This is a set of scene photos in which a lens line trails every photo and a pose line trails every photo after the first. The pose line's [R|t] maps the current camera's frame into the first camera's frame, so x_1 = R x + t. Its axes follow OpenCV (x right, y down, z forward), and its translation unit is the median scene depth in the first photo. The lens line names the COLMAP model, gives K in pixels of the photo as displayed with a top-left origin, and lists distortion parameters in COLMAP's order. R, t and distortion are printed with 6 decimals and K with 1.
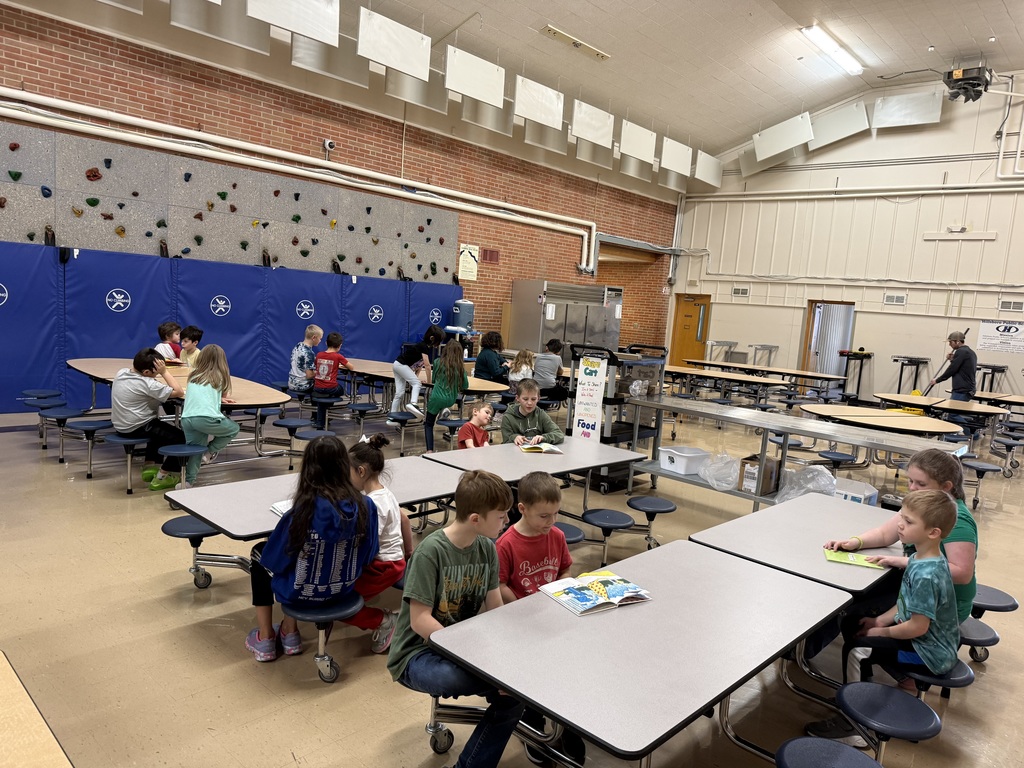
lens RADIAL K [[711.5, 0, 512.0], [0, 711.5, 384.0], [0, 0, 1]] dist [0.067077, -0.105951]
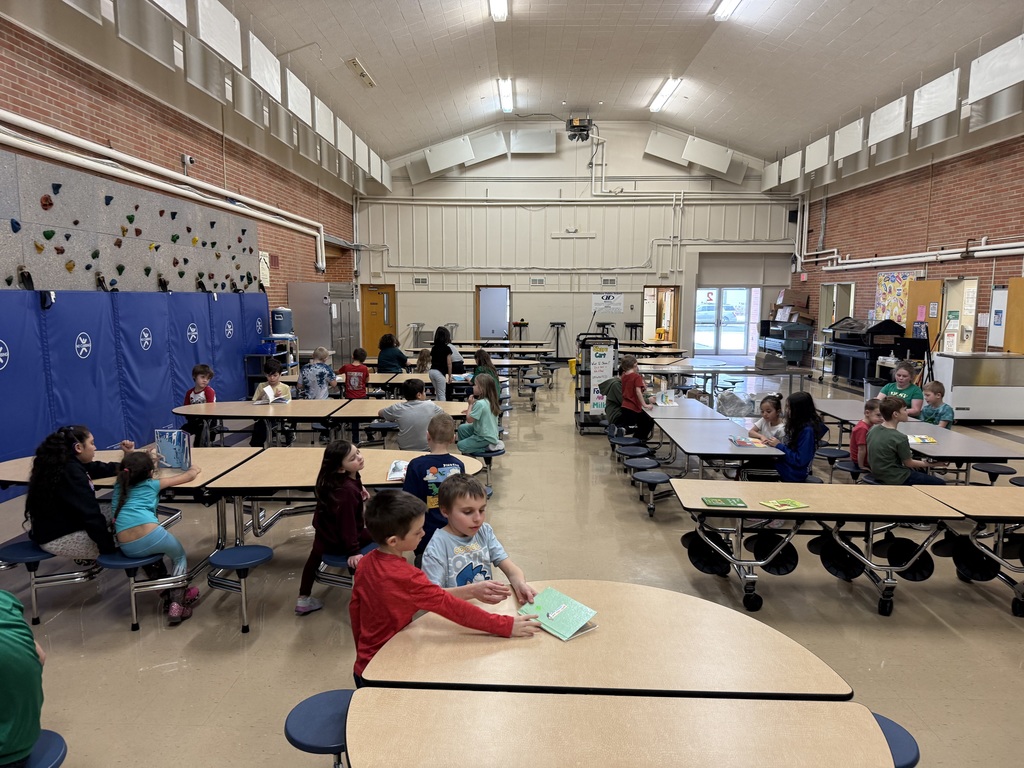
lens RADIAL K [[711.5, 0, 512.0], [0, 711.5, 384.0], [0, 0, 1]] dist [0.067077, -0.105951]
pose [[0.750863, -0.150476, 0.643088, -0.444816], [0.127423, 0.988411, 0.082501, -0.046585], [-0.648050, 0.019997, 0.761336, -0.001180]]
